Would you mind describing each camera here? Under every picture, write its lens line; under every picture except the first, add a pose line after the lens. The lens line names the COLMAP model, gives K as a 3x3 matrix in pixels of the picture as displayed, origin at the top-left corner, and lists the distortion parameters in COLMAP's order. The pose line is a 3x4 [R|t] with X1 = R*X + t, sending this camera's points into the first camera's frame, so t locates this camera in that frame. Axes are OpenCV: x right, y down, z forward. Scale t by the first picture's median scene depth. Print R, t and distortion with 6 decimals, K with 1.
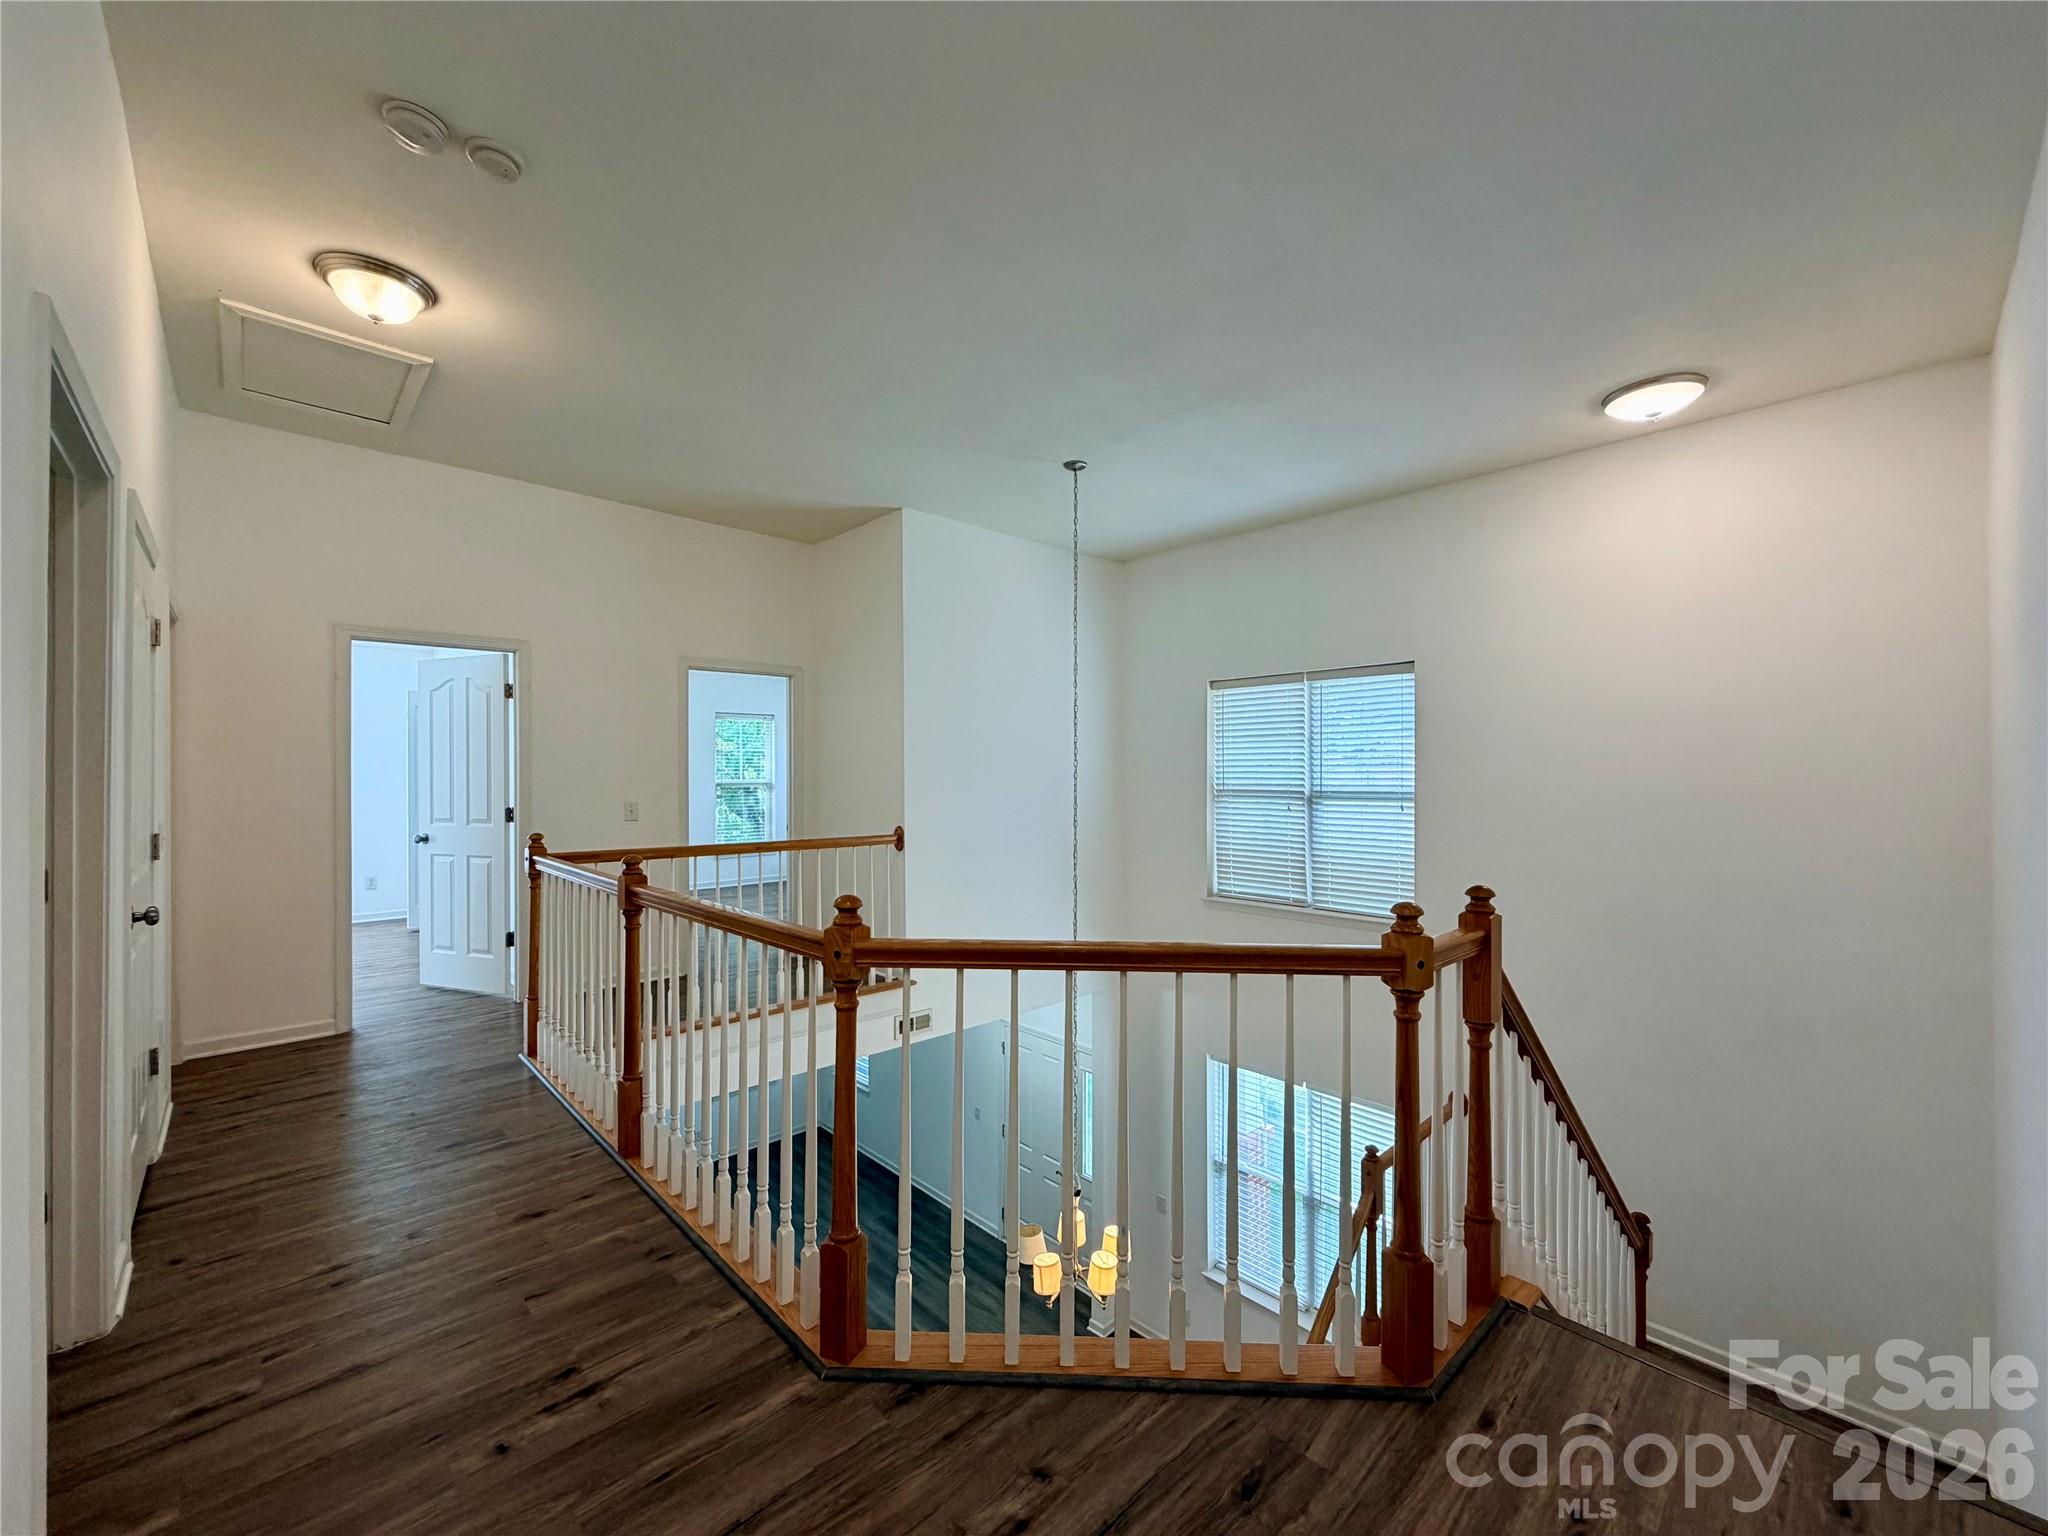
lens RADIAL K [[818.0, 0, 1019.5], [0, 818.0, 768.0], [0, 0, 1]] dist [0.000733, -0.000455]
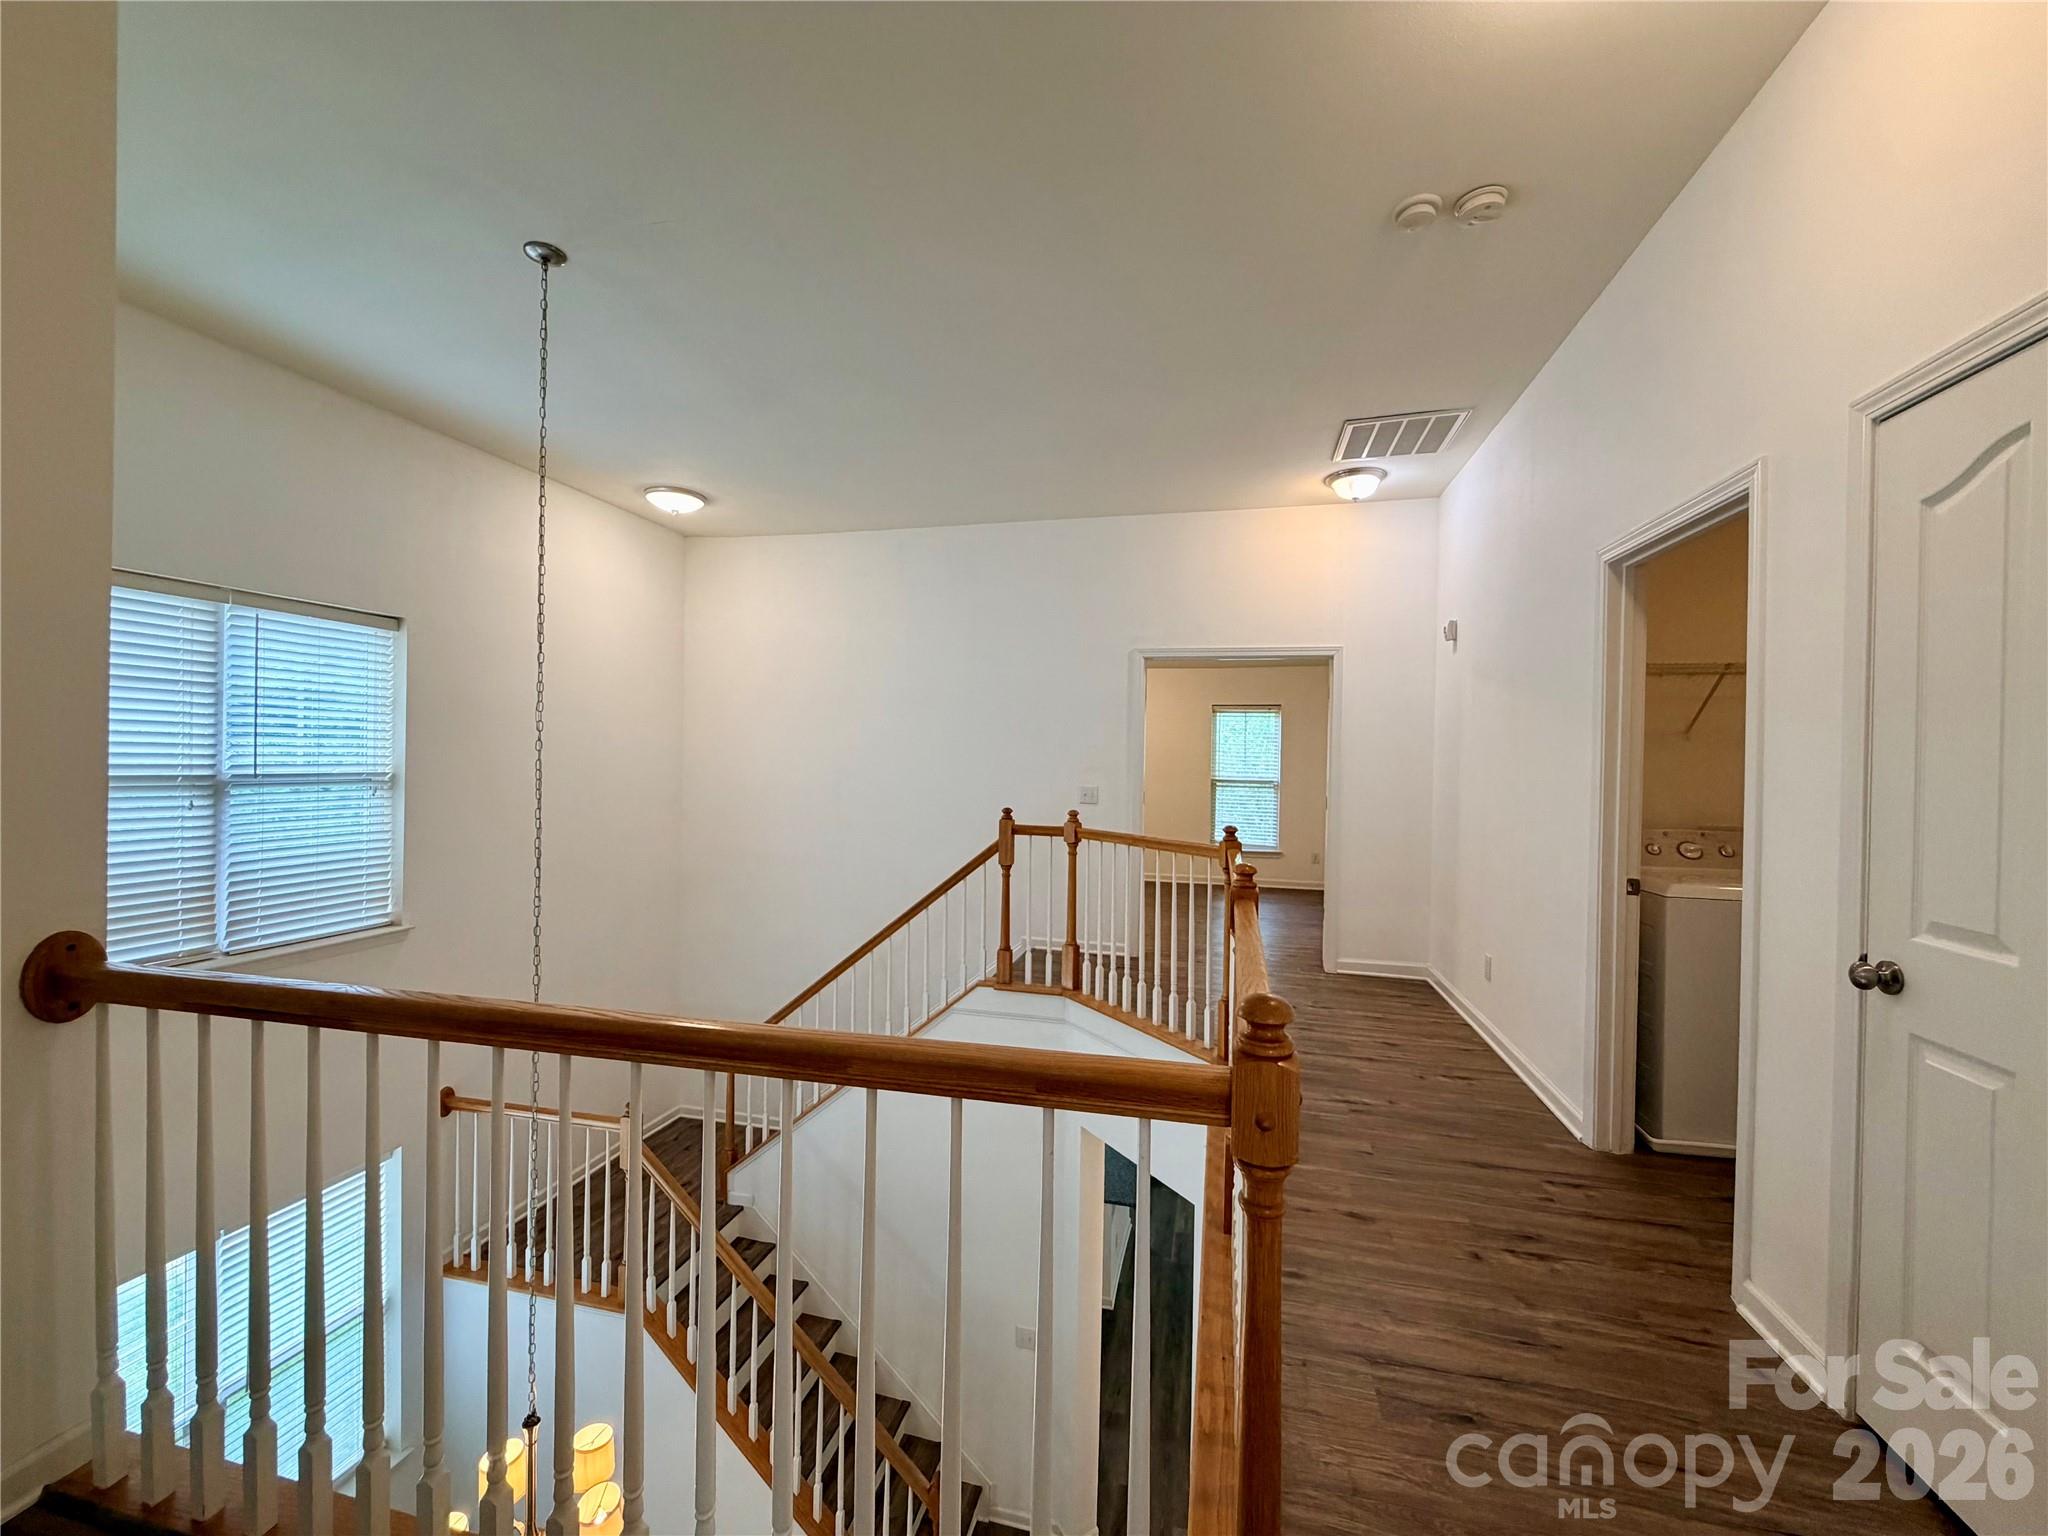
lens RADIAL K [[818.0, 0, 1019.5], [0, 818.0, 768.0], [0, 0, 1]] dist [0.000733, -0.000455]
pose [[-0.537783, -0.013320, 0.842978, -0.688493], [-0.021025, 0.999776, 0.002385, 0.010393], [-0.842821, -0.016441, -0.537943, 1.081463]]
